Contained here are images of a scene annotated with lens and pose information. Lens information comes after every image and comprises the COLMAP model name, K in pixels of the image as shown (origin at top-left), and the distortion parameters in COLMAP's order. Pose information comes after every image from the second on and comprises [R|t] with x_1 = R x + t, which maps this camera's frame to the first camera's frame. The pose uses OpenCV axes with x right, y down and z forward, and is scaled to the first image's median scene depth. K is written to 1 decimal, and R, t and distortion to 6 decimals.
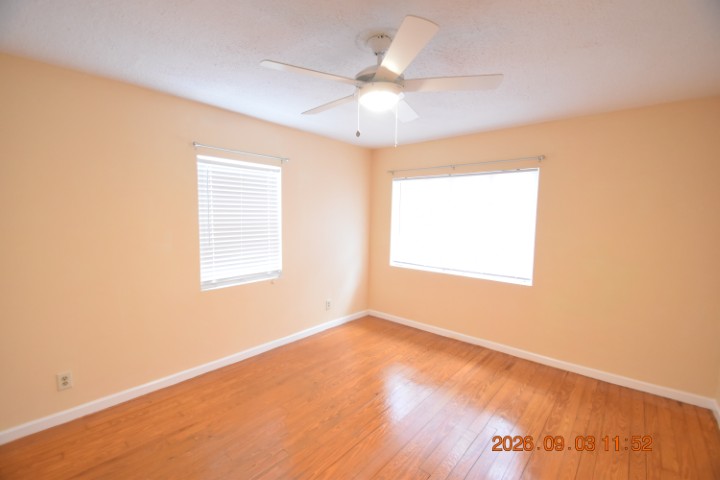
lens RADIAL K [[312.5, 0, 351.9], [0, 312.5, 243.6], [0, 0, 1]] dist [0.000353, -0.010512]
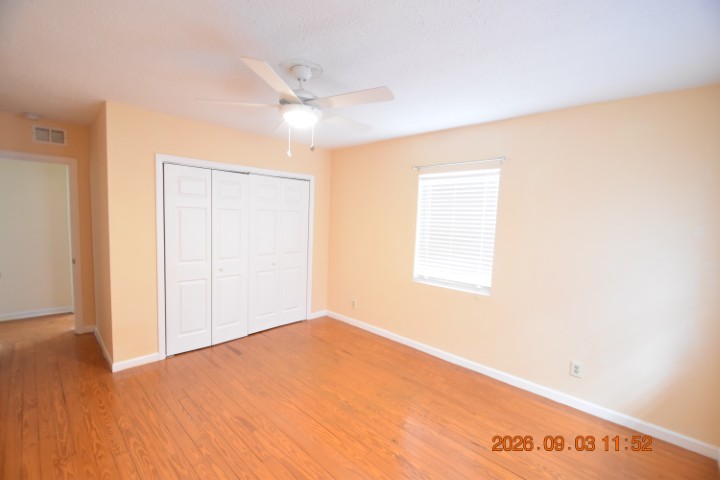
lens RADIAL K [[314.1, 0, 356.0], [0, 314.1, 243.9], [0, 0, 1]] dist [0.002065, -0.010119]
pose [[-0.049178, 0.086456, -0.995041, 0.745306], [-0.109029, 0.989828, 0.091392, -0.085904], [0.992821, 0.112983, -0.039251, 0.751294]]
